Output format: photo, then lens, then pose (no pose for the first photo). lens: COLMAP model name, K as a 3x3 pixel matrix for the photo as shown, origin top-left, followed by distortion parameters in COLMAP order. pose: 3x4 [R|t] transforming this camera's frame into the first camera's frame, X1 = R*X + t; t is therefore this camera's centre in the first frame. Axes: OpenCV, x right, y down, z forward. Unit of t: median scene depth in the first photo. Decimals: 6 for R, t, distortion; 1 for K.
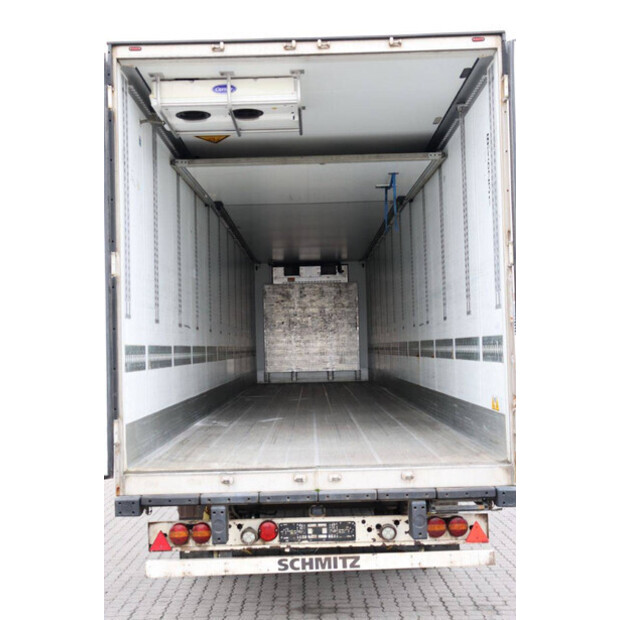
lens RADIAL K [[845.4, 0, 310.0], [0, 845.4, 310.0], [0, 0, 1]] dist [0.042136, 0.095569]
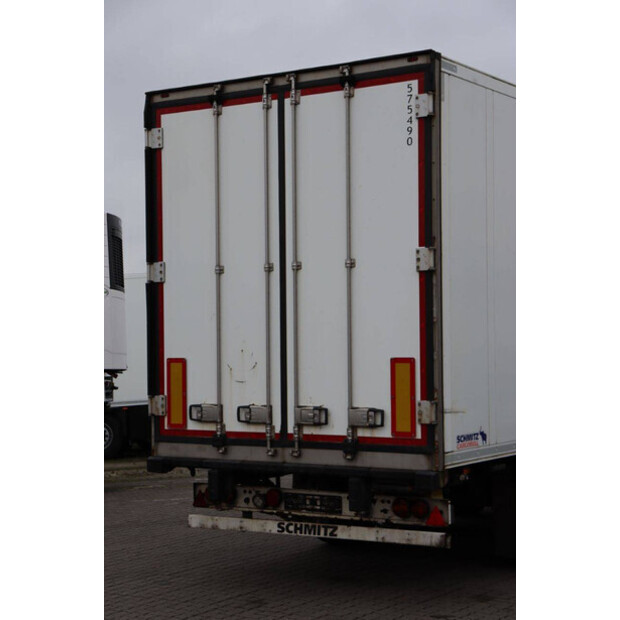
lens RADIAL K [[1236.3, 0, 311.3], [0, 1236.3, 315.2], [0, 0, 1]] dist [0.273259, 0.186673]
pose [[0.842914, 0.005855, -0.538016, 0.902513], [0.013959, 0.999366, 0.032746, -0.044657], [0.537866, -0.035112, 0.842299, -0.396638]]
